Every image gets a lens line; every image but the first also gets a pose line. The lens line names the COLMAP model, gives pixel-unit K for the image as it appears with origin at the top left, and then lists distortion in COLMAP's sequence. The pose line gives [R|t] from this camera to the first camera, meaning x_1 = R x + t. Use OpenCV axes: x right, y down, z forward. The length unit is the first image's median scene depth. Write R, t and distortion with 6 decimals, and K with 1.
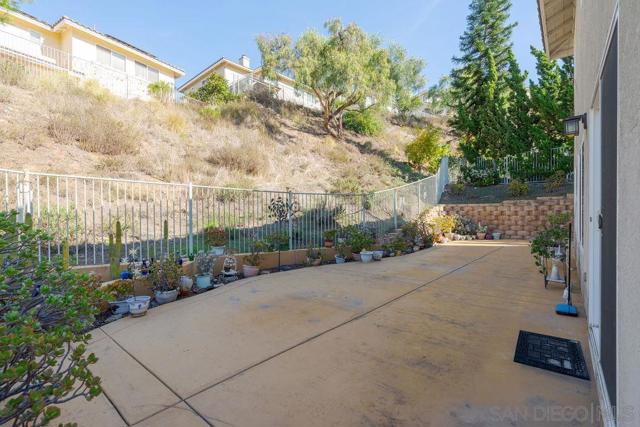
lens RADIAL K [[289.7, 0, 331.4], [0, 289.7, 212.9], [0, 0, 1]] dist [-0.005980, 0.000676]
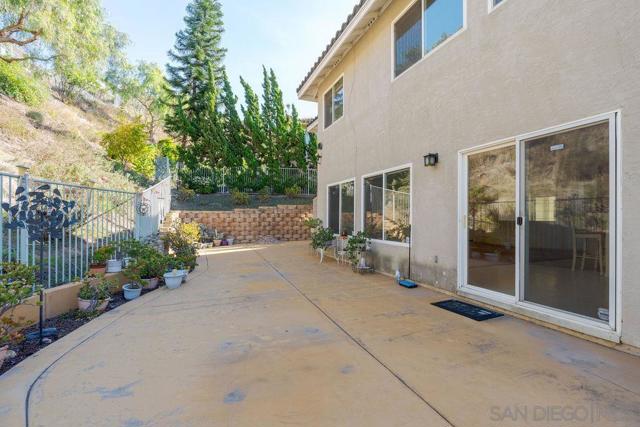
lens RADIAL K [[289.7, 0, 321.1], [0, 289.7, 215.4], [0, 0, 1]] dist [-0.005980, 0.000676]
pose [[0.487862, 0.010032, 0.872863, -0.189285], [0.007869, 0.999843, -0.015890, 0.003219], [-0.872885, 0.014620, 0.487706, 0.190274]]
